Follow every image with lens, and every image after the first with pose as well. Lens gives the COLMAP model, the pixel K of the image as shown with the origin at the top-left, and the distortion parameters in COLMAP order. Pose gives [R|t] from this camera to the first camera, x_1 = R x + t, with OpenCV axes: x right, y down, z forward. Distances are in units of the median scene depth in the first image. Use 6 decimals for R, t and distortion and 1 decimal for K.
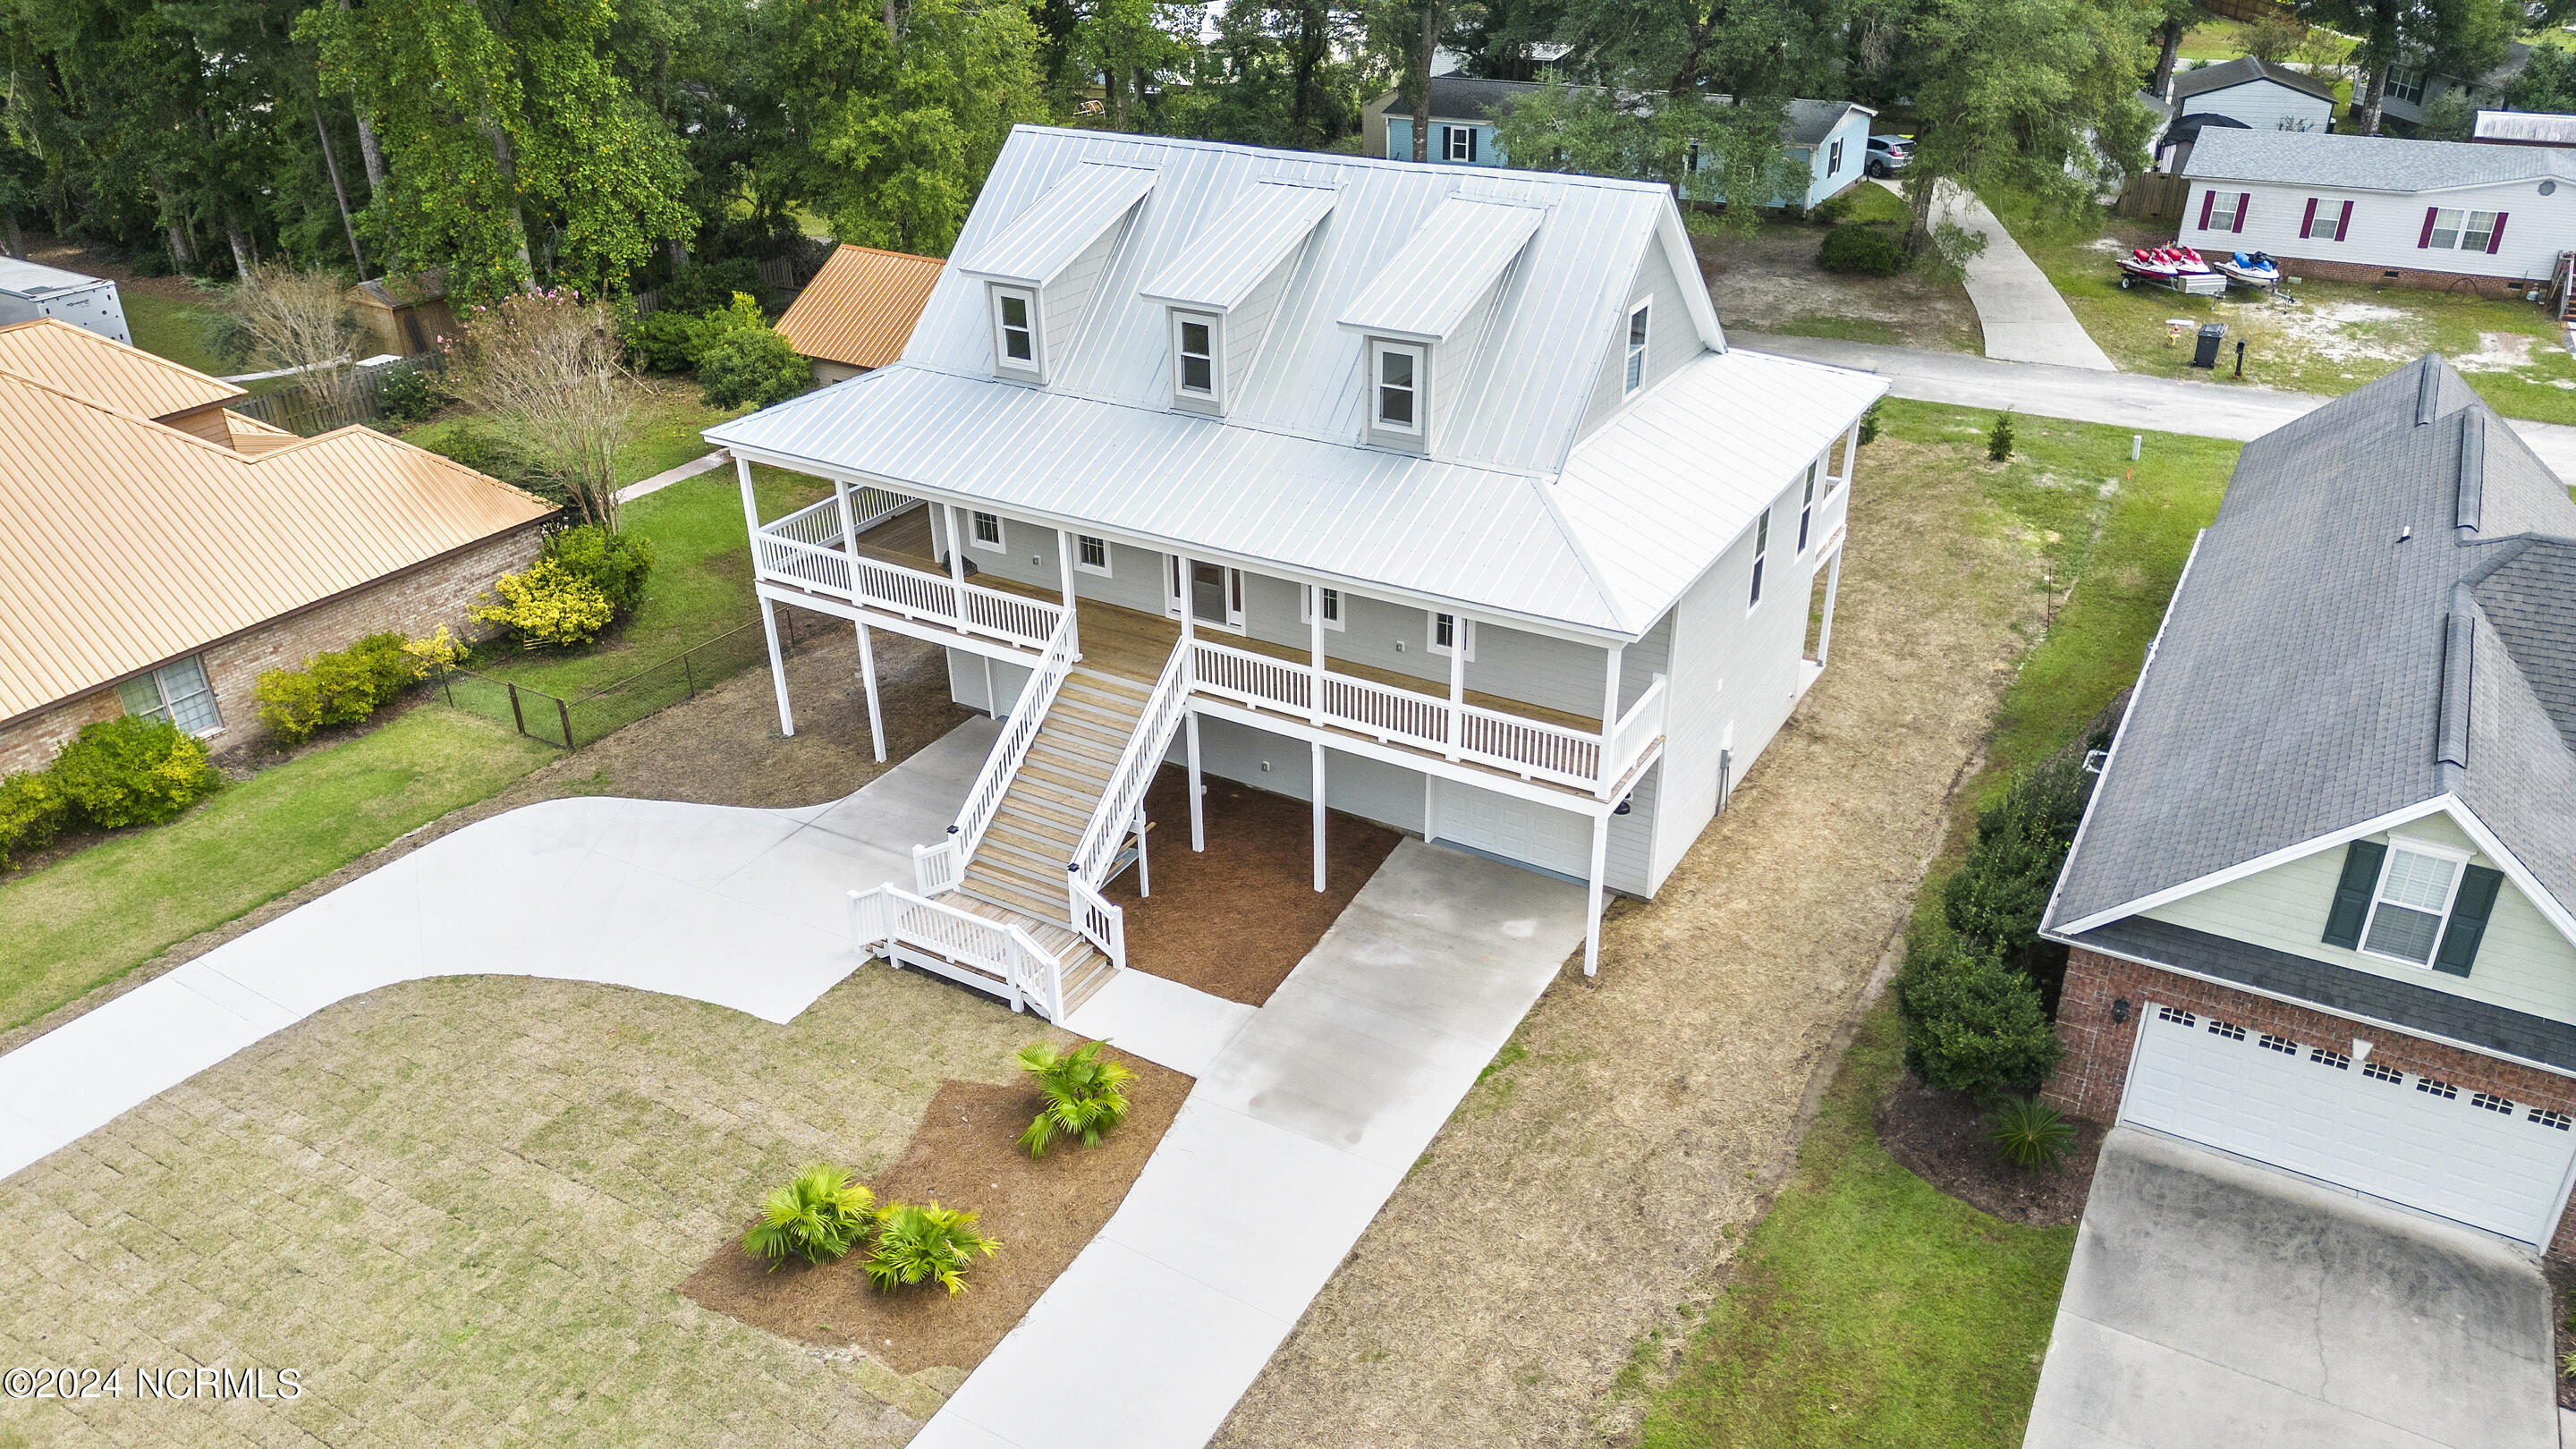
lens RADIAL K [[1788.1, 0, 1284.1], [0, 1788.1, 731.9], [0, 0, 1]] dist [0.083526, -0.088063]
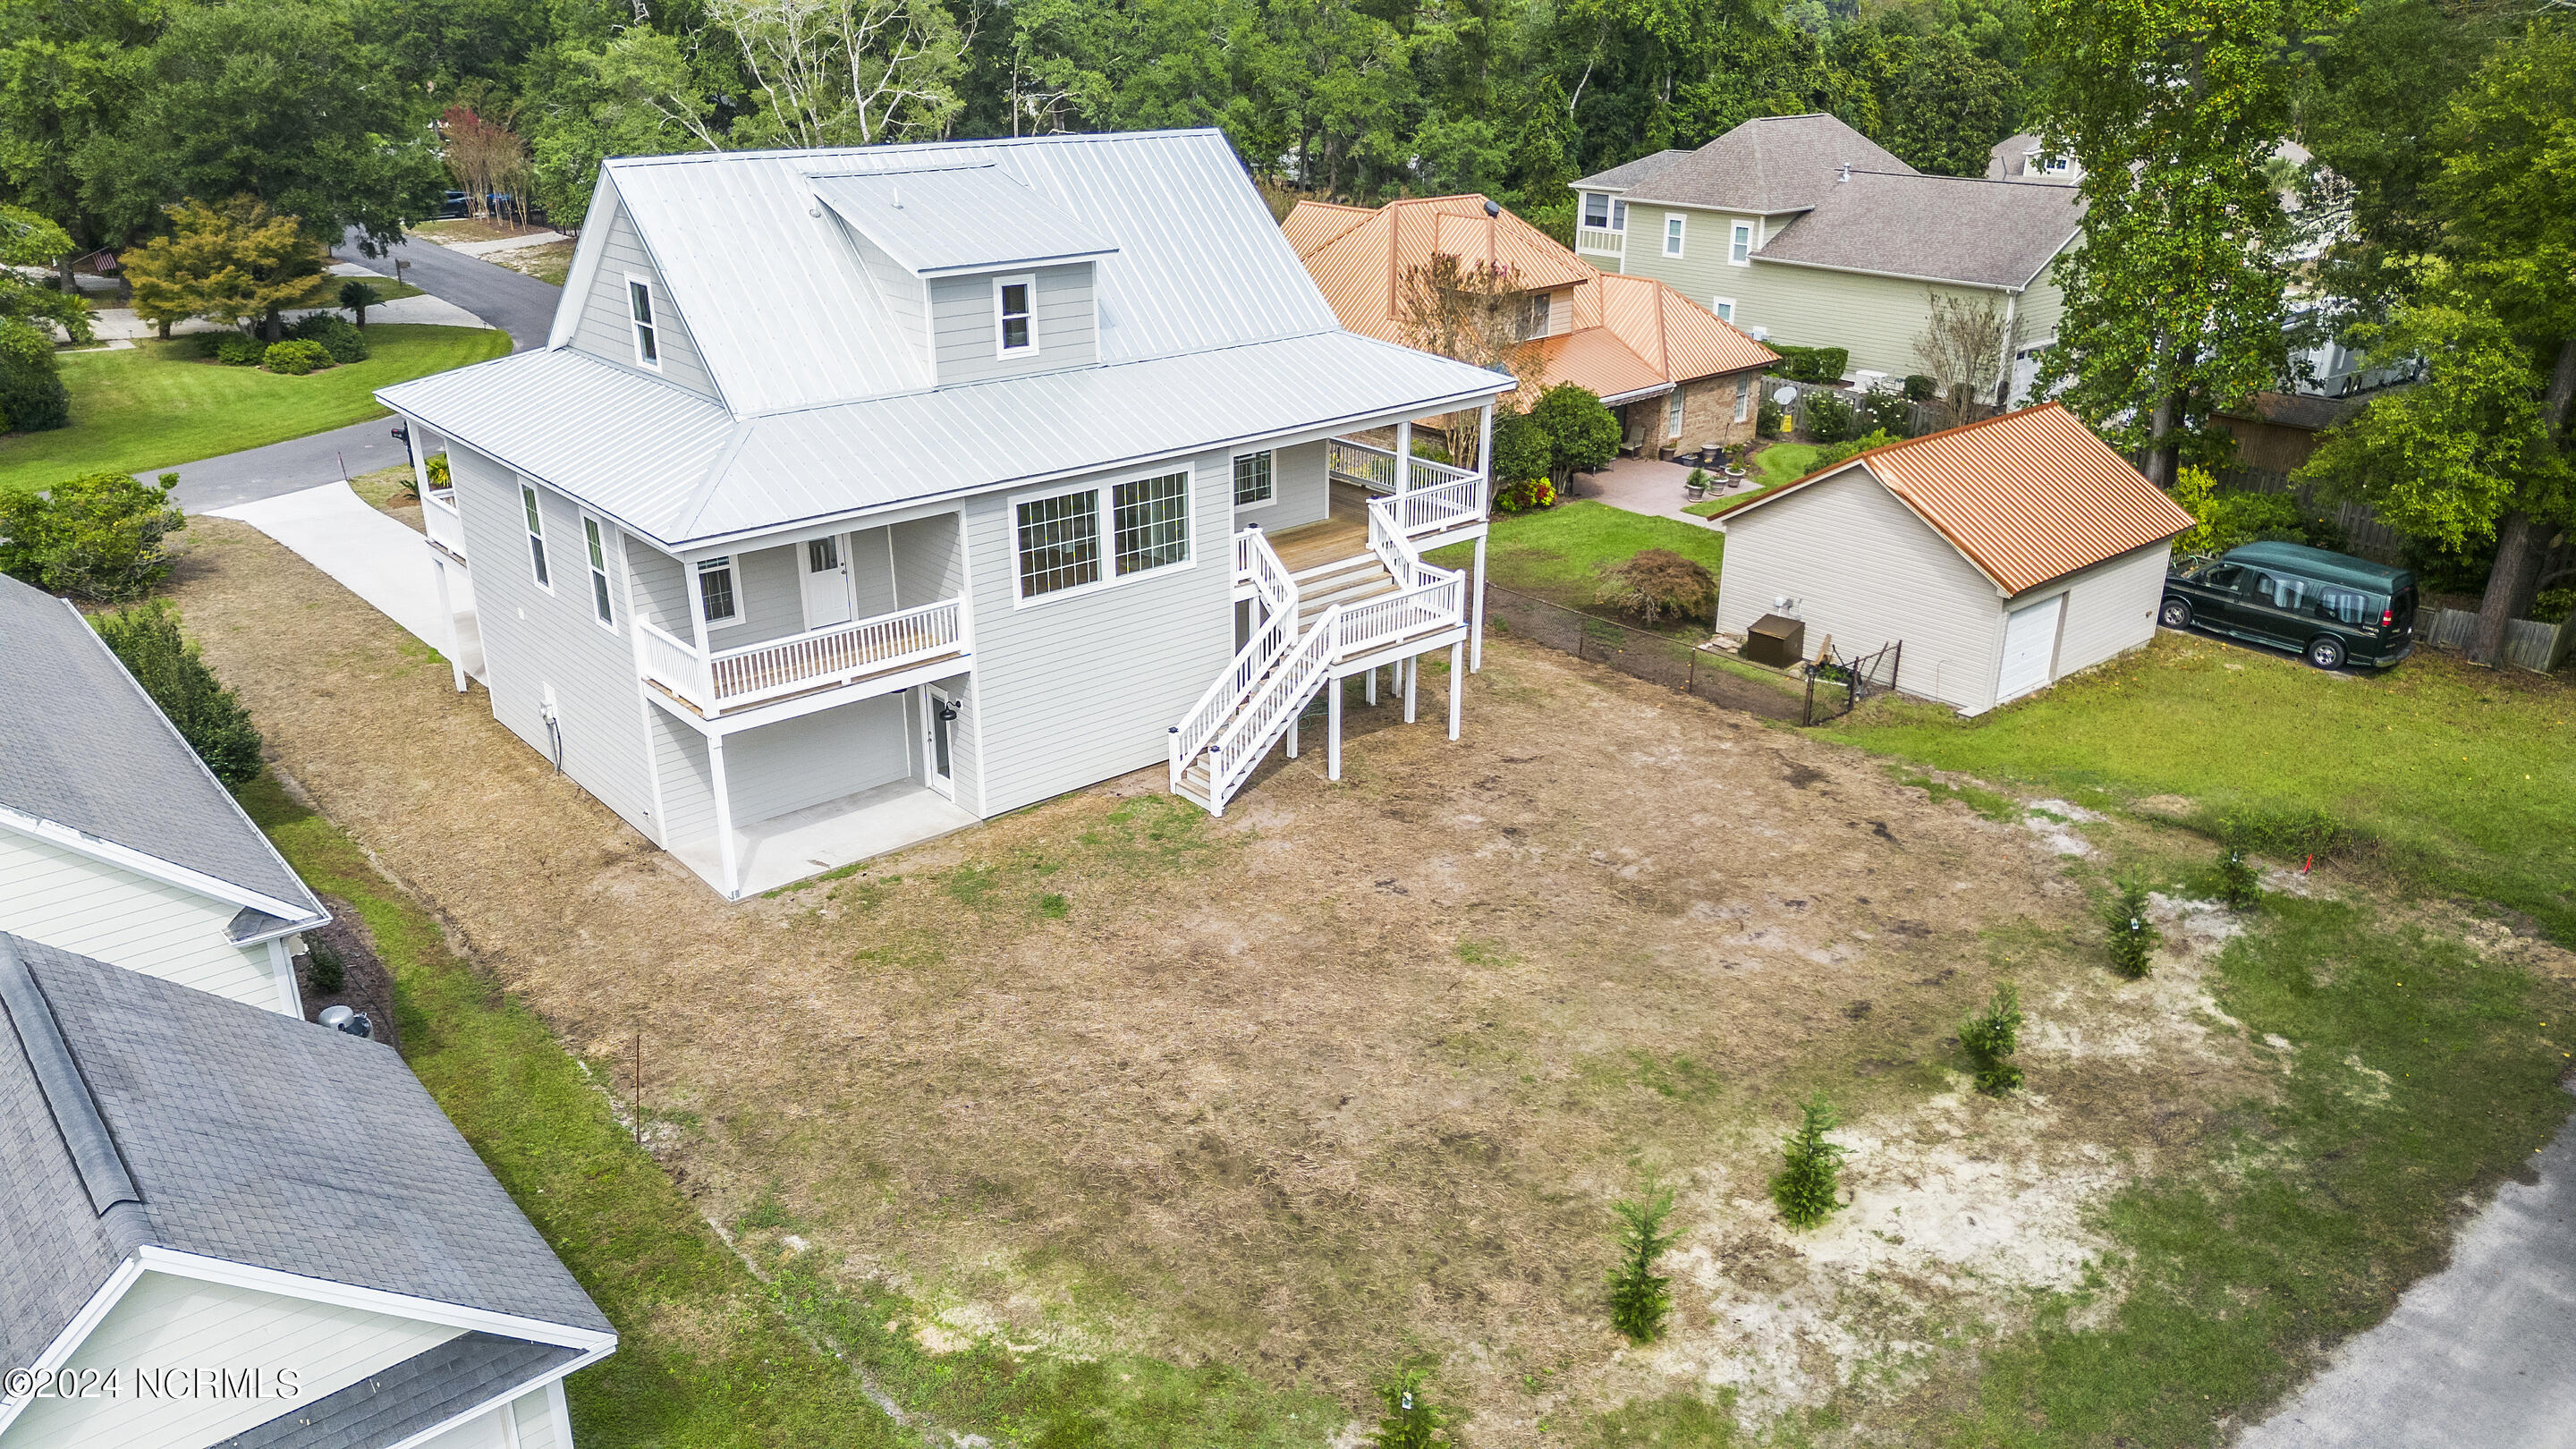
lens RADIAL K [[1788.1, 0, 1284.1], [0, 1788.1, 731.9], [0, 0, 1]] dist [0.083526, -0.088063]
pose [[-0.310889, 0.374872, -0.873395, 0.992564], [-0.442069, 0.756451, 0.482034, -0.643029], [0.841382, 0.535960, -0.069453, 1.389868]]
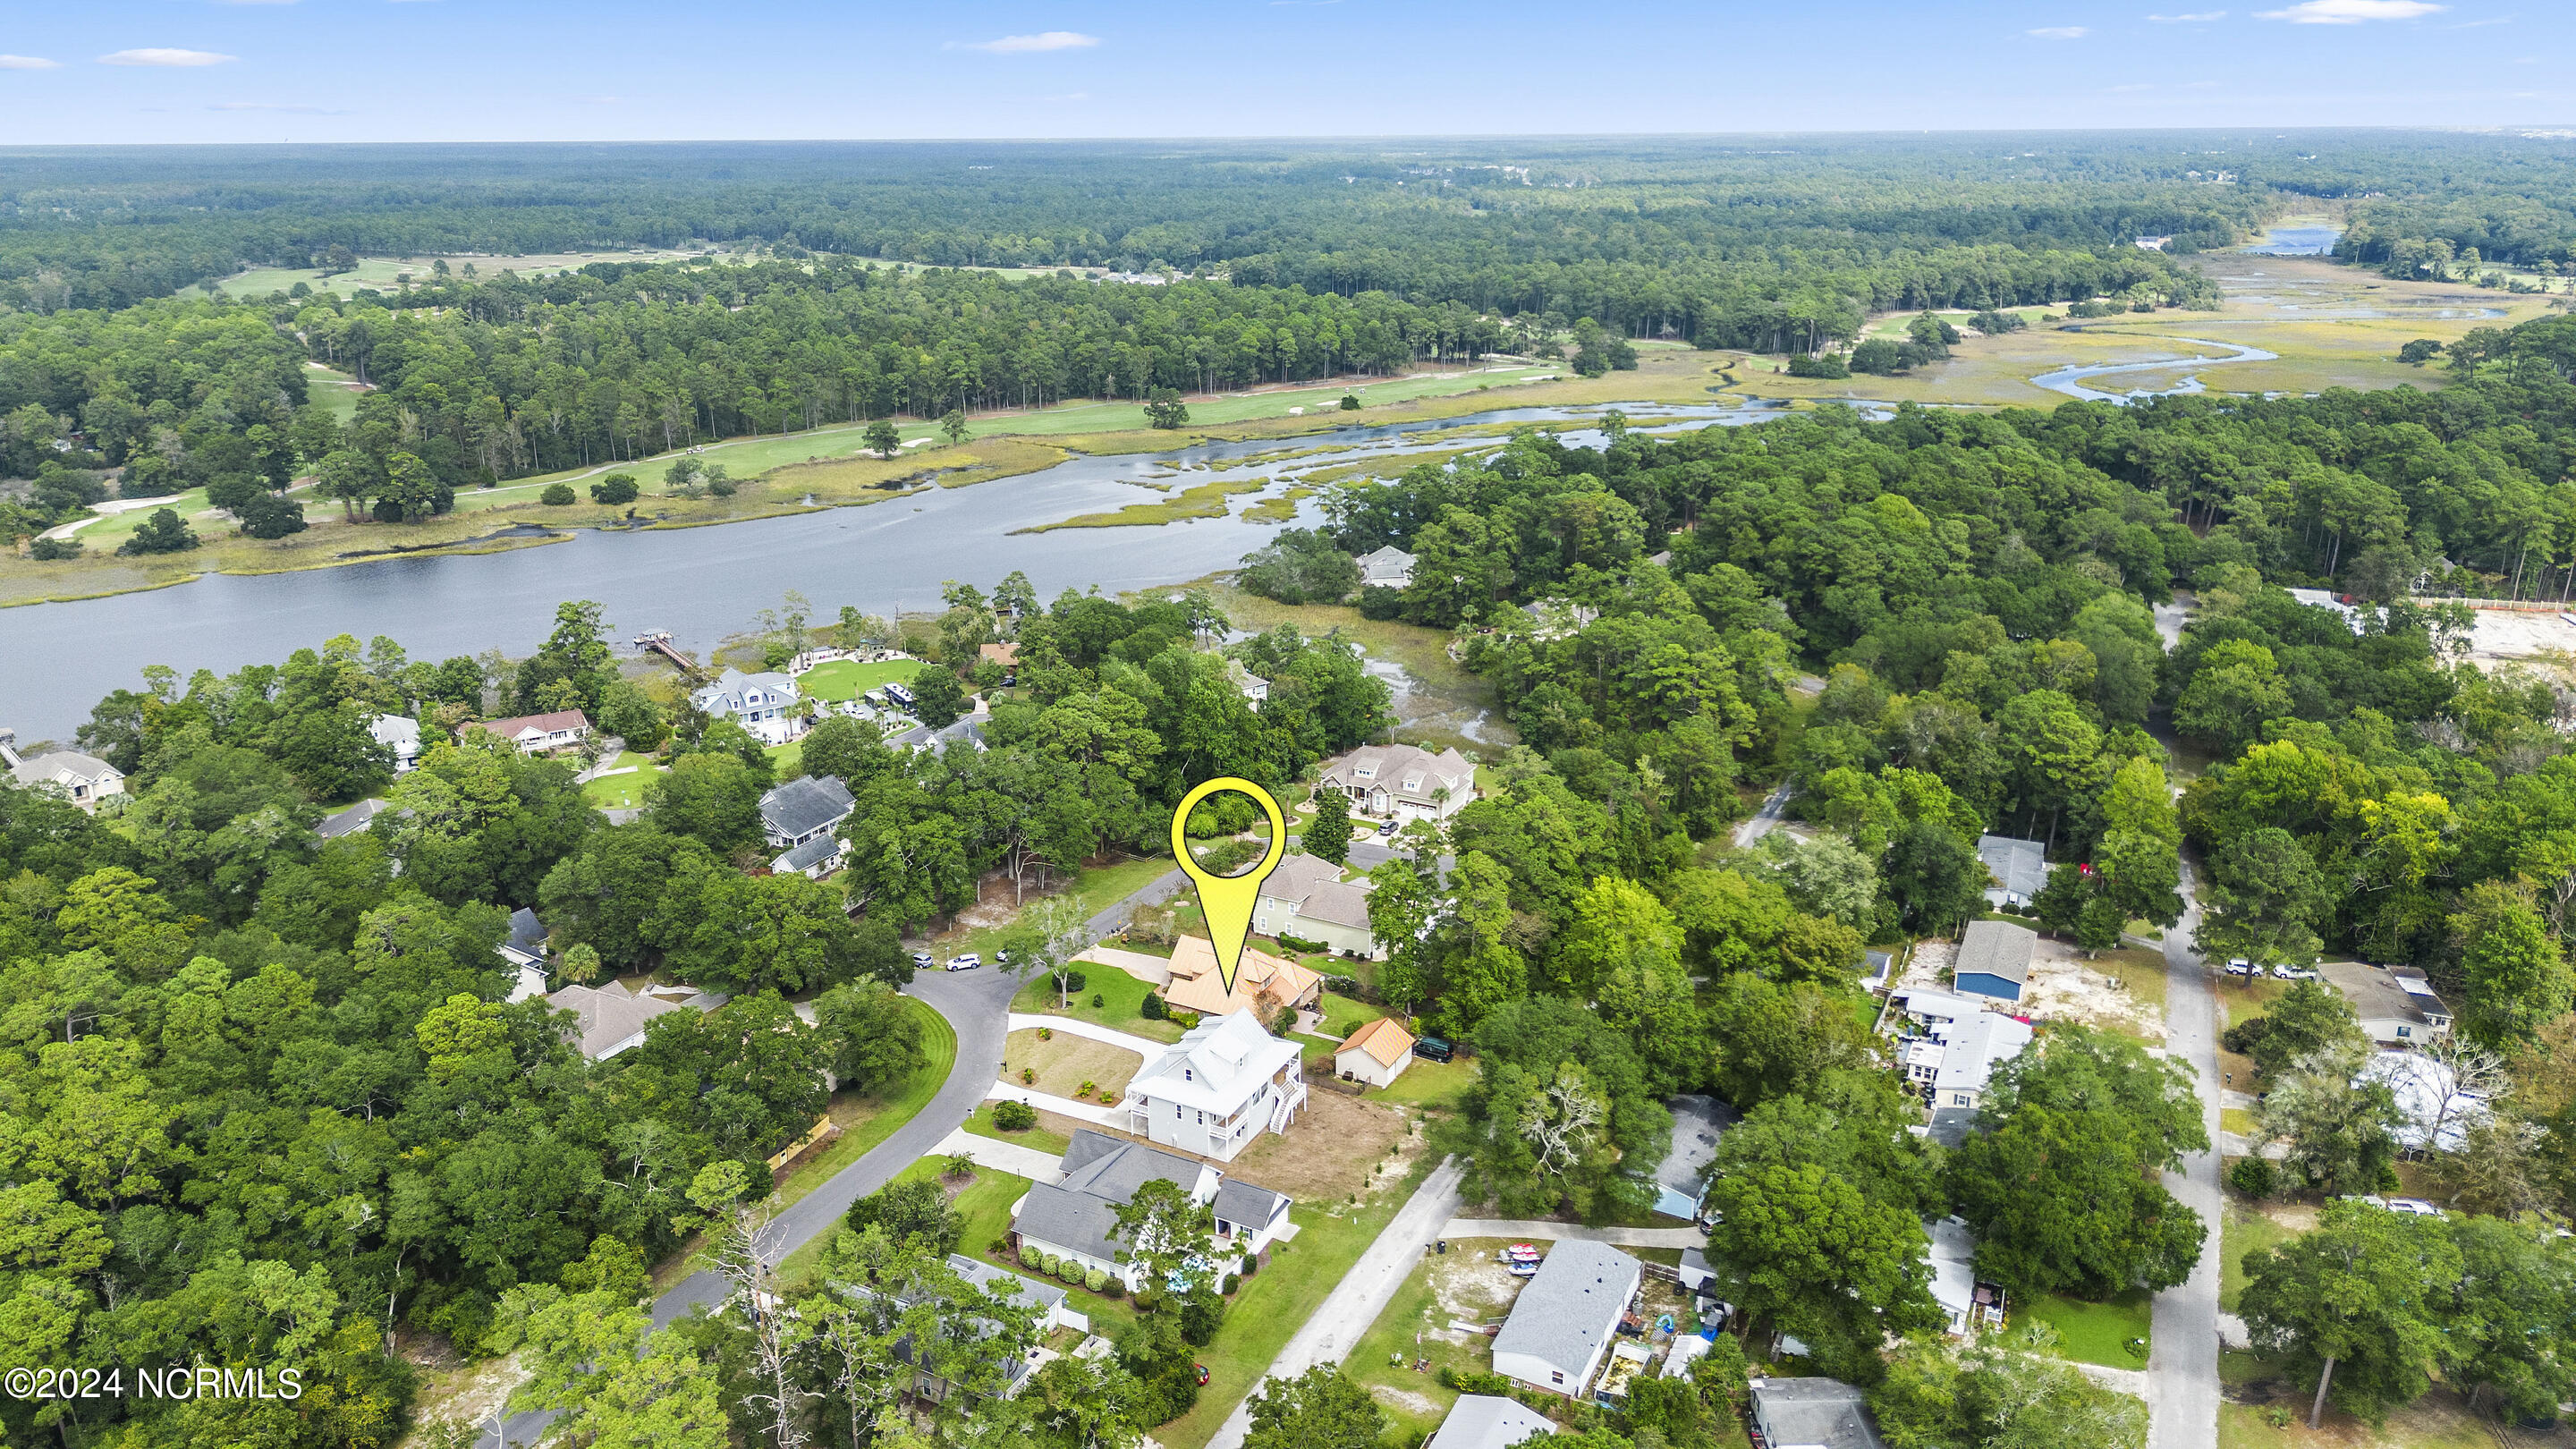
lens RADIAL K [[1788.1, 0, 1284.1], [0, 1788.1, 731.9], [0, 0, 1]] dist [0.083526, -0.088063]
pose [[0.050630, 0.335893, -0.940538, 5.613099], [-0.464044, 0.841828, 0.275661, -3.047133], [0.884364, 0.422495, 0.198491, -0.520037]]
